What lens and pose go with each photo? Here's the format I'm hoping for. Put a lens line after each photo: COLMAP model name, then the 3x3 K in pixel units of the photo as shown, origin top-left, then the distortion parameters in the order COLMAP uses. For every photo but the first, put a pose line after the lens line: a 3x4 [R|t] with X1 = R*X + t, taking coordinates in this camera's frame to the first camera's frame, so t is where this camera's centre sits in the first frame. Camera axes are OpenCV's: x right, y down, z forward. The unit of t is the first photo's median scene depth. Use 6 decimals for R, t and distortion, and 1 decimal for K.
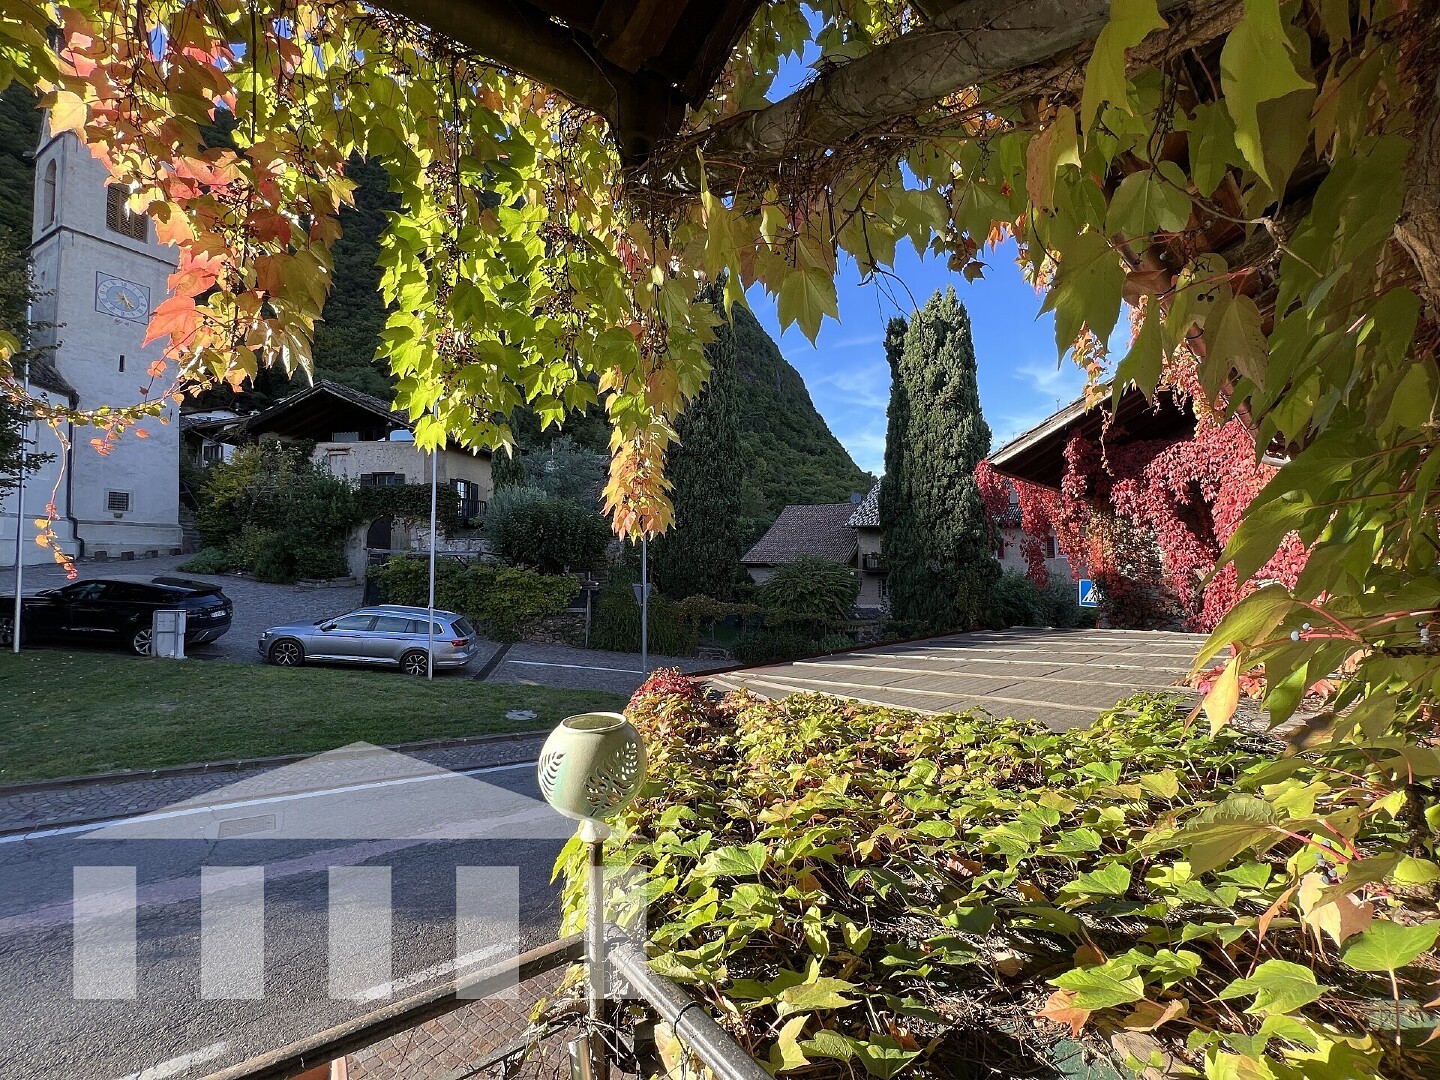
lens RADIAL K [[579.5, 0, 721.5], [0, 579.5, 532.9], [0, 0, 1]] dist [-0.006741, 0.001111]
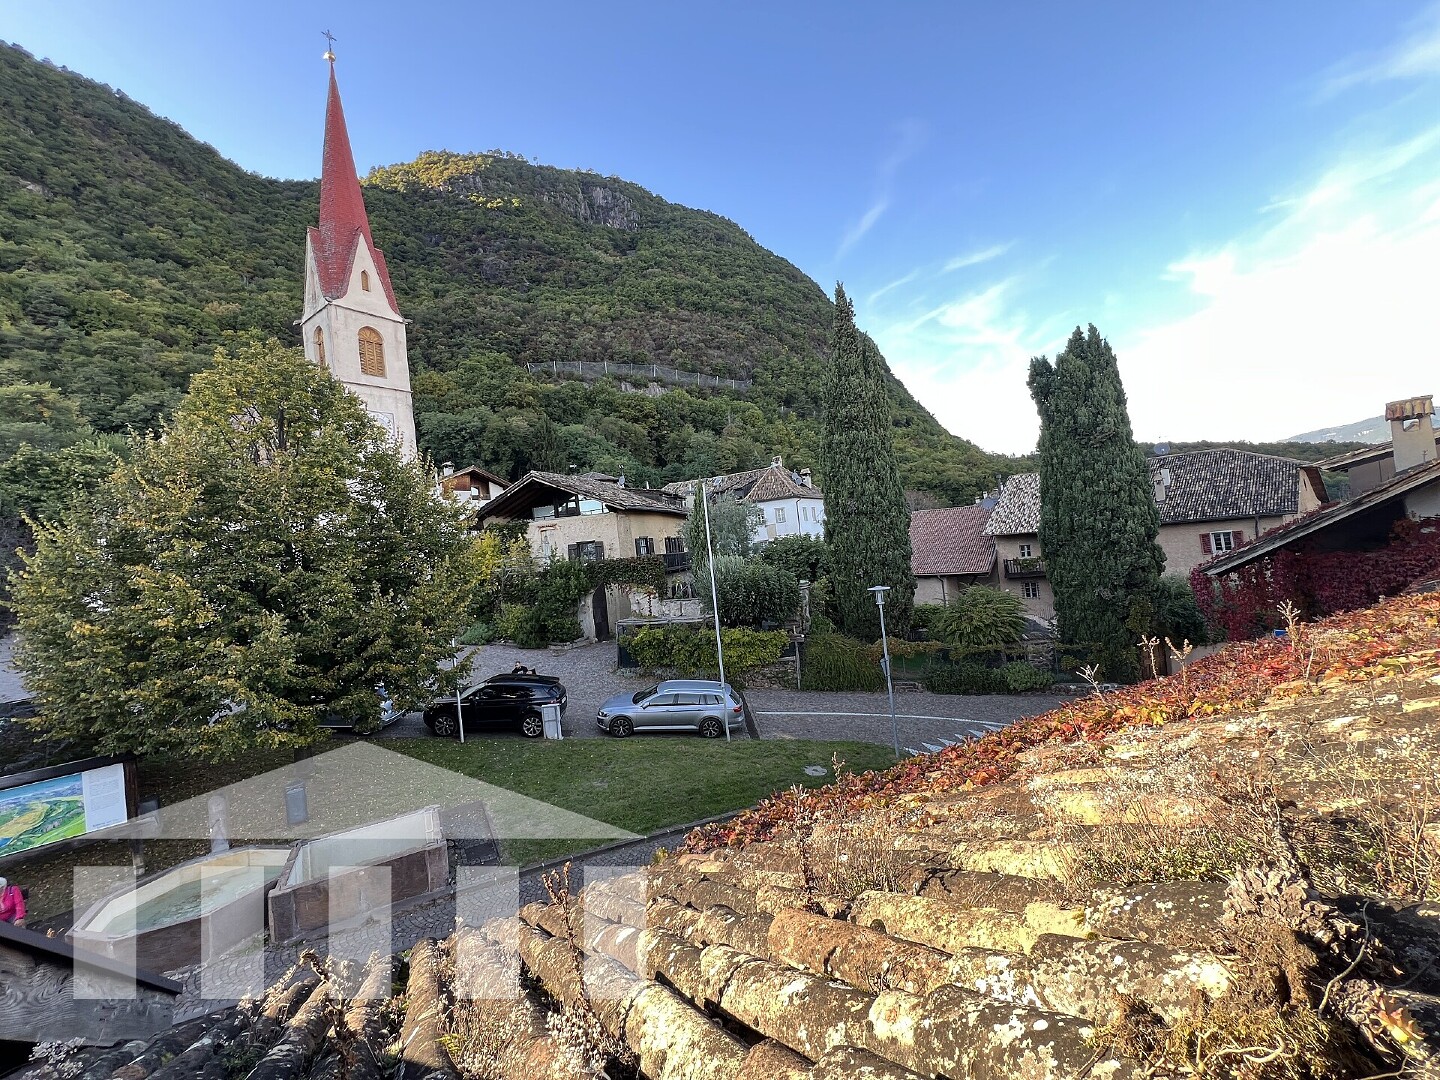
lens RADIAL K [[579.5, 0, 723.6], [0, 579.5, 533.9], [0, 0, 1]] dist [-0.006741, 0.001111]
pose [[0.983942, -0.099033, -0.148494, -0.161063], [0.102941, 0.994509, 0.018844, -0.144649], [0.145813, -0.033828, 0.988734, -0.173747]]
